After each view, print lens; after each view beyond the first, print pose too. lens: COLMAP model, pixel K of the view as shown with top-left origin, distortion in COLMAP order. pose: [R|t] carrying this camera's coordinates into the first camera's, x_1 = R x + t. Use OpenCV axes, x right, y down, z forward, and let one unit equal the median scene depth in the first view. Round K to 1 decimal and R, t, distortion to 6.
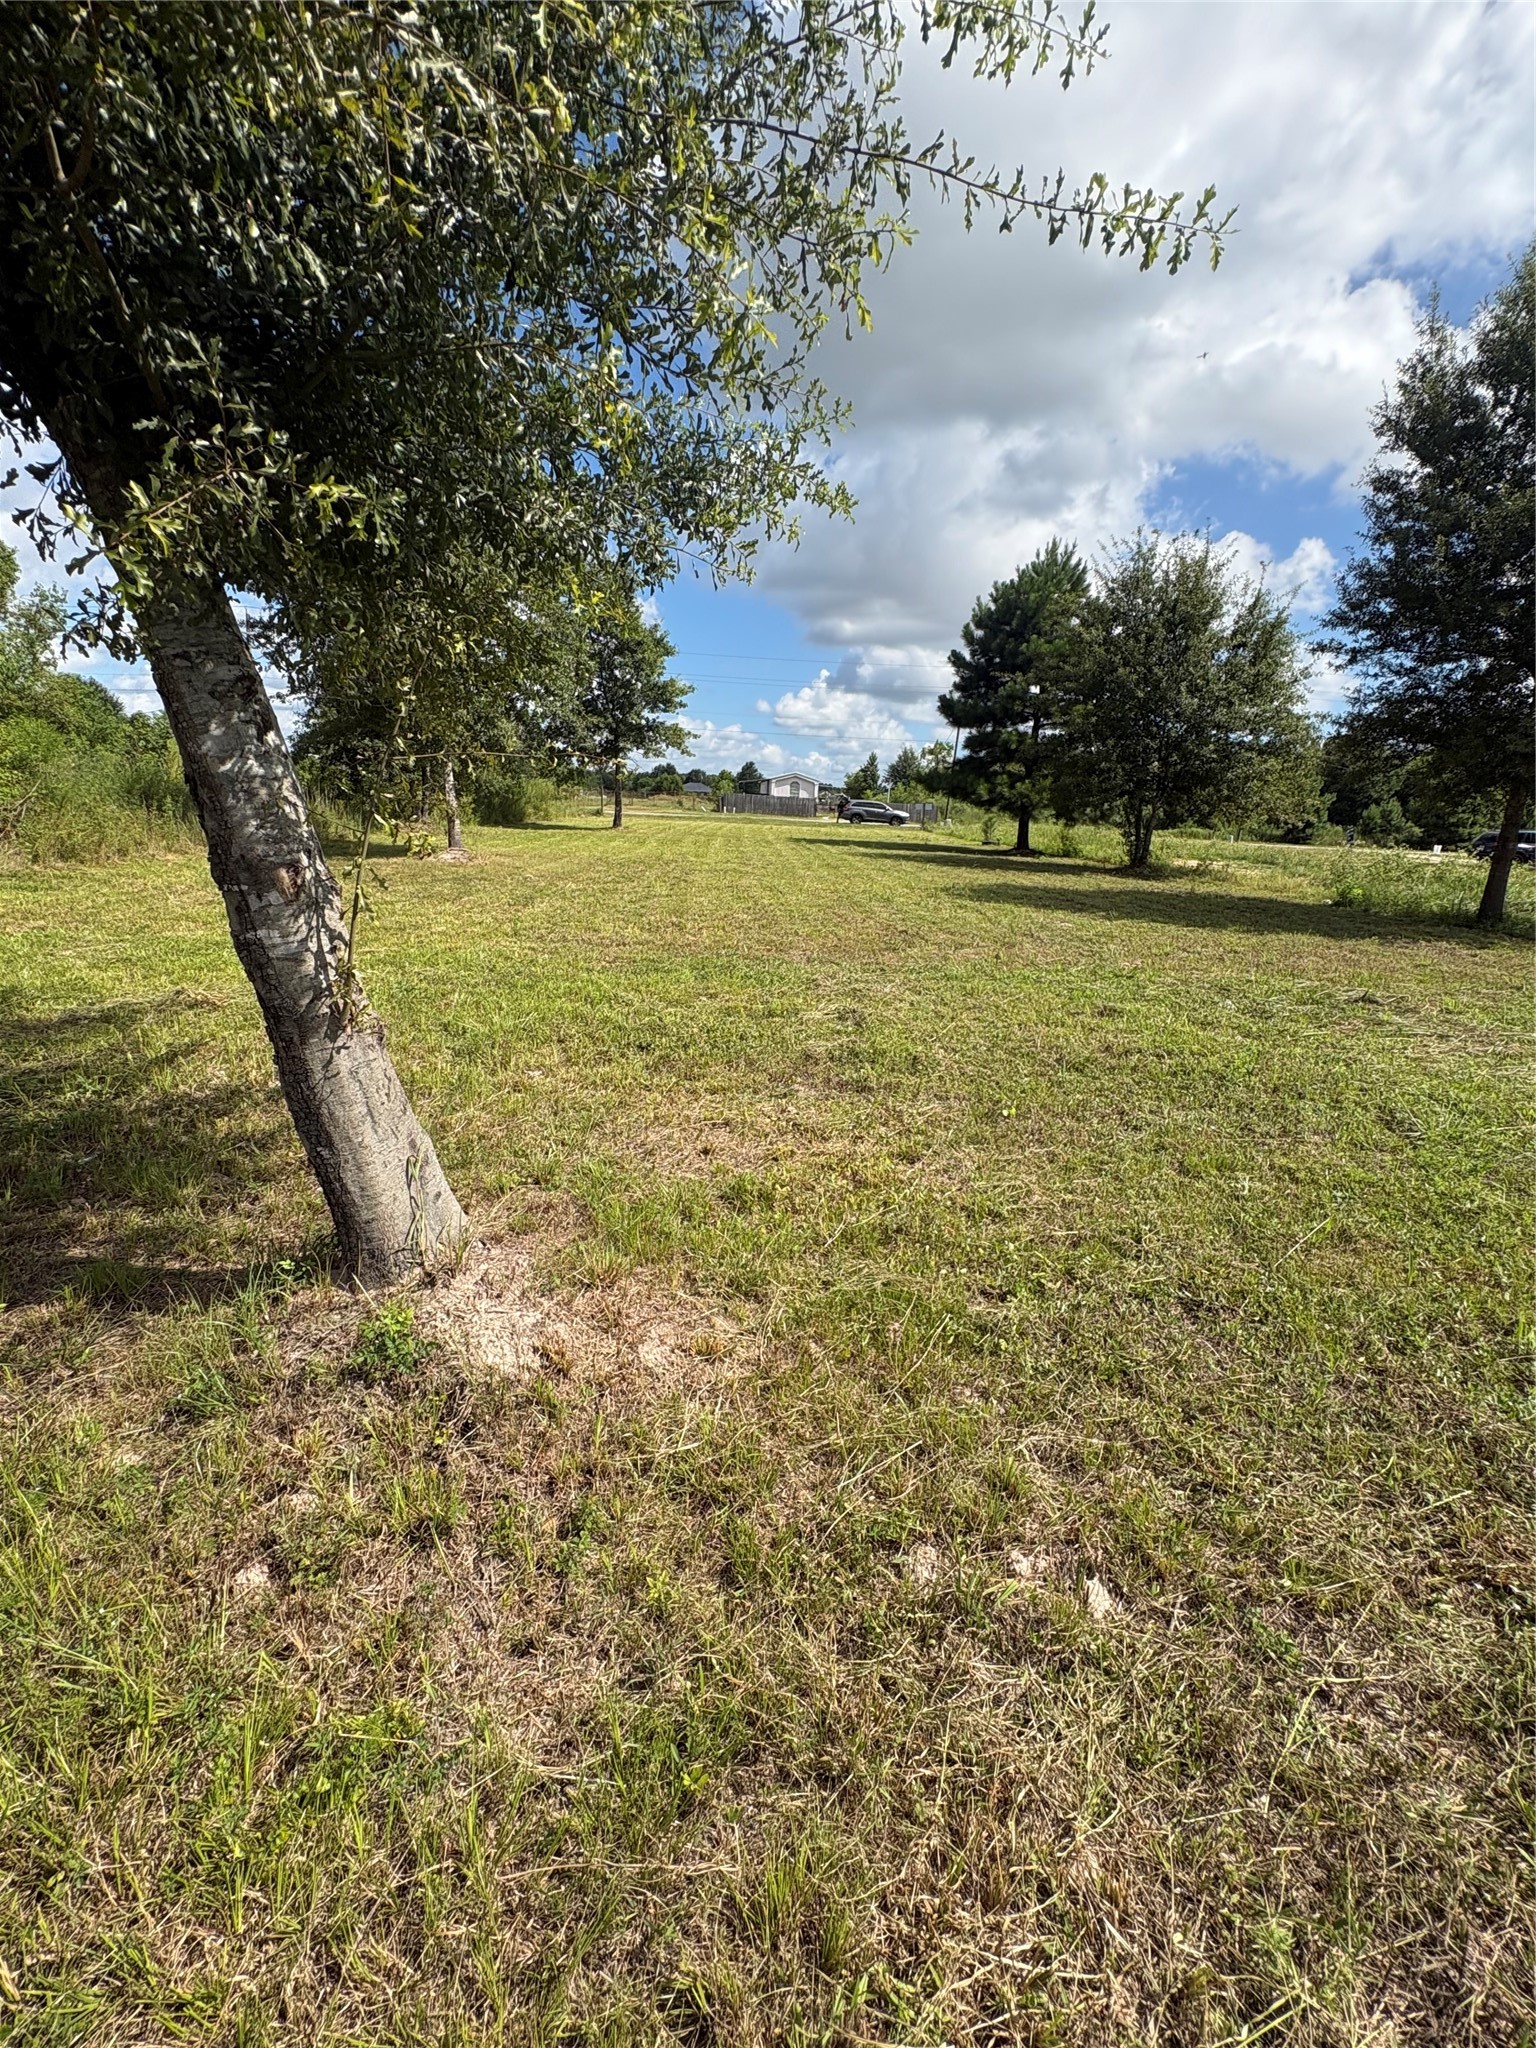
lens RADIAL K [[872.4, 0, 768.0], [0, 872.4, 1024.0], [0, 0, 1]] dist [0.000742, -0.000399]
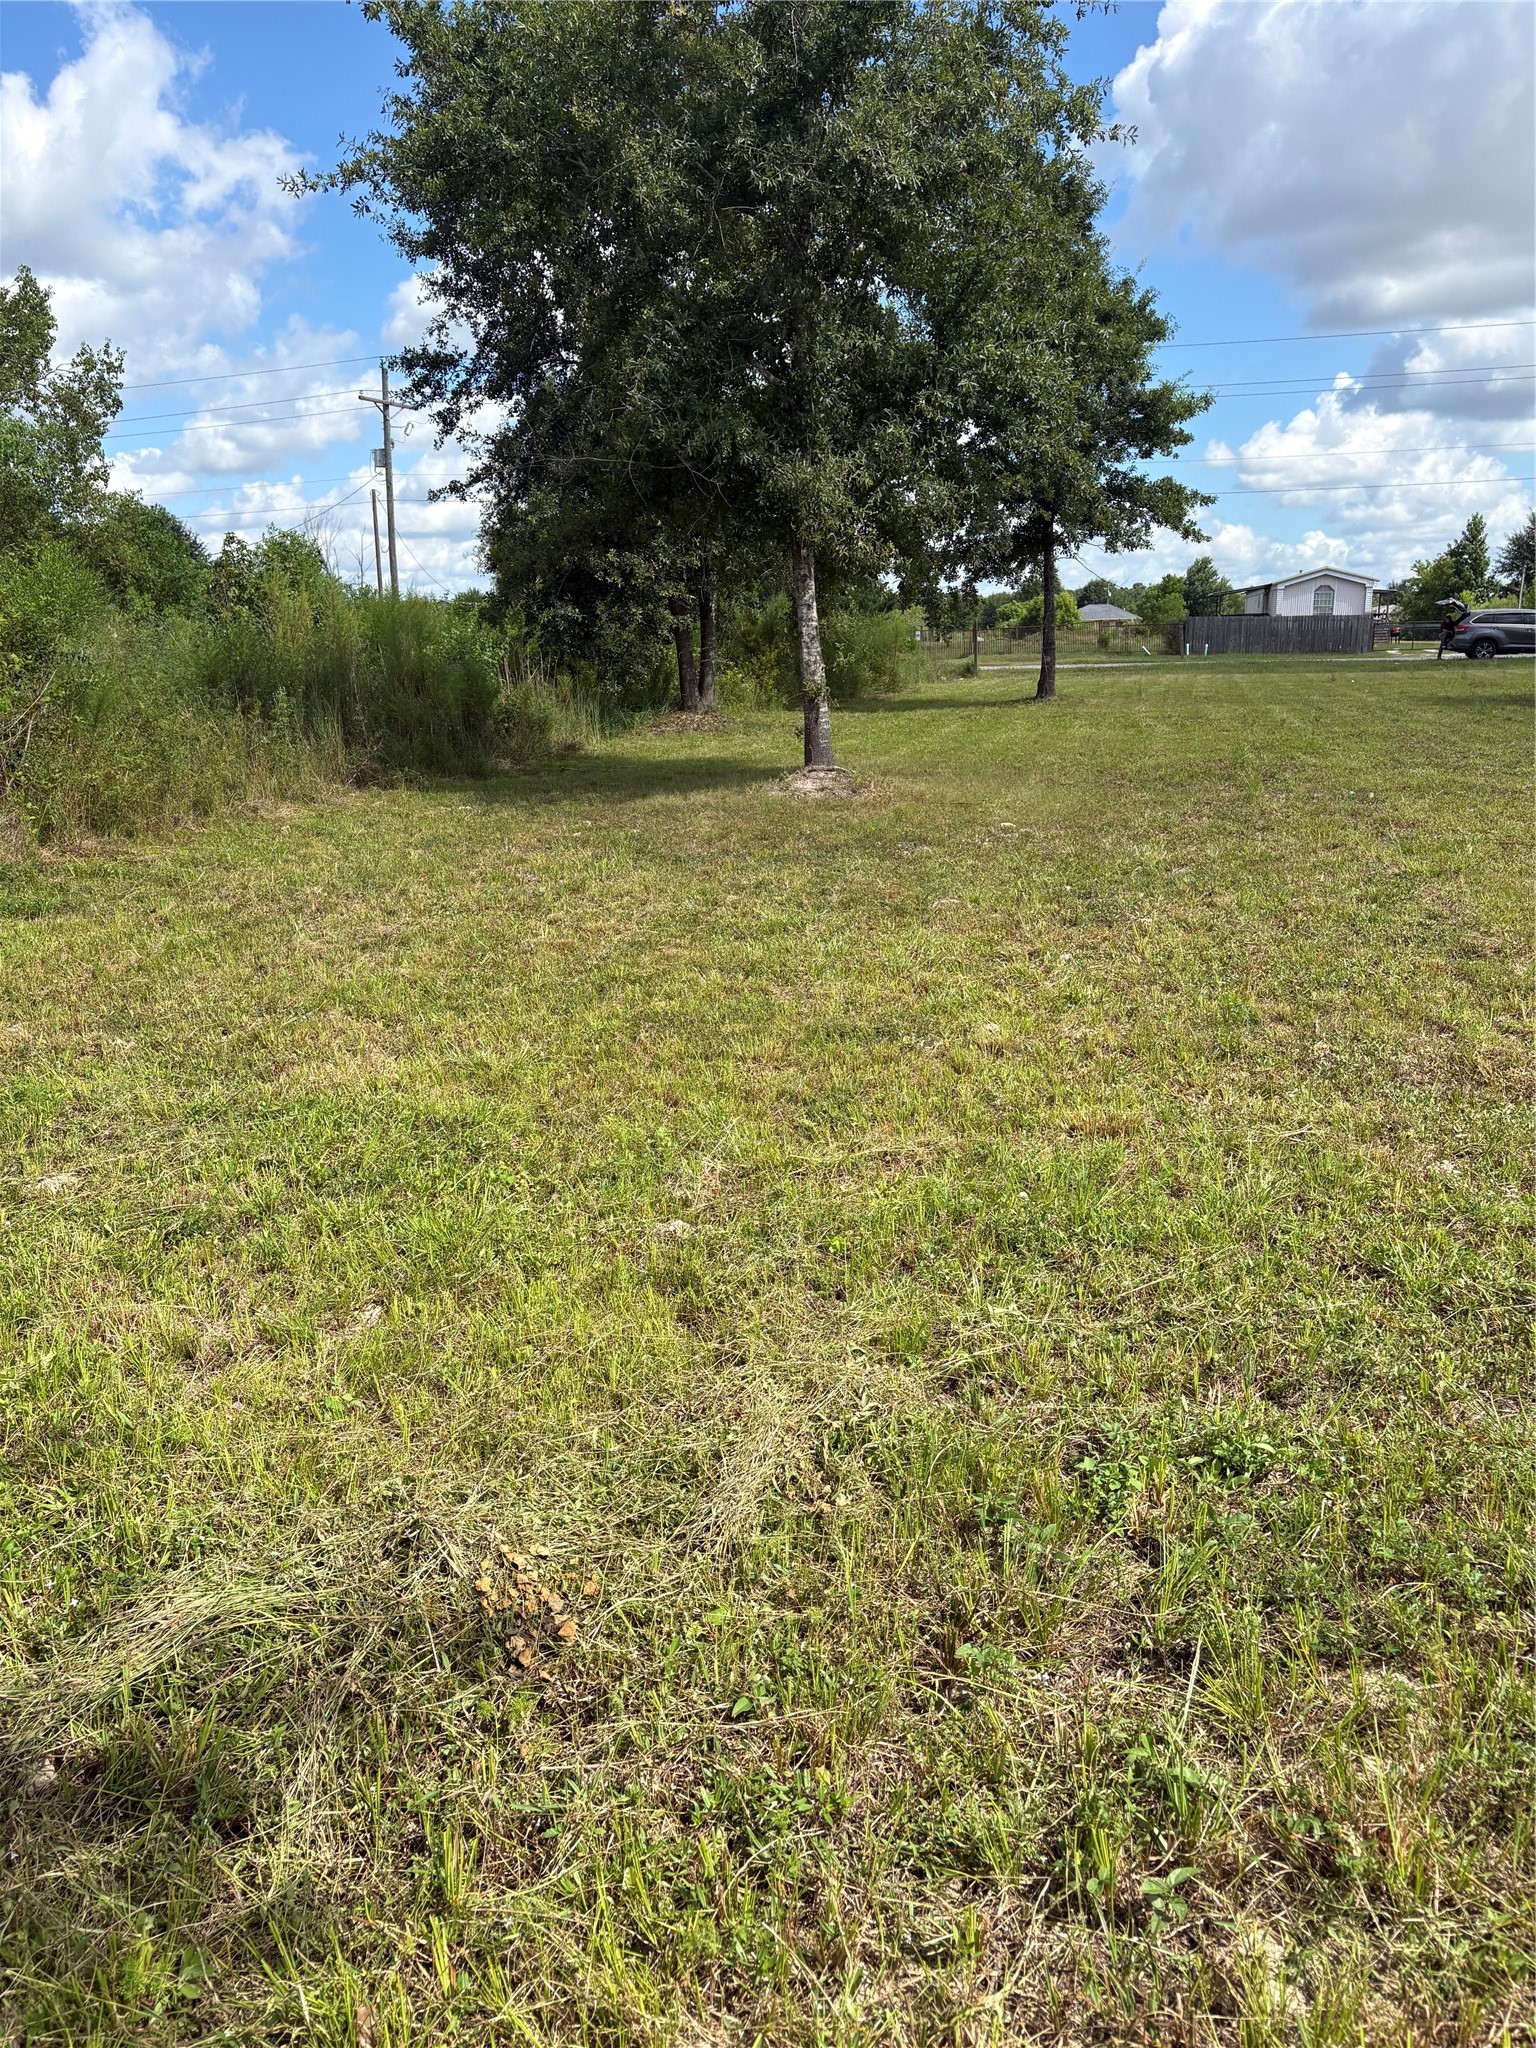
lens RADIAL K [[1547.8, 0, 768.0], [0, 1547.8, 1024.0], [0, 0, 1]] dist [0.062744, -0.061555]
pose [[0.958723, 0.001639, -0.284336, -0.079871], [-0.005046, 0.999924, -0.011251, -0.029125], [0.284296, 0.012221, 0.958659, 0.108526]]
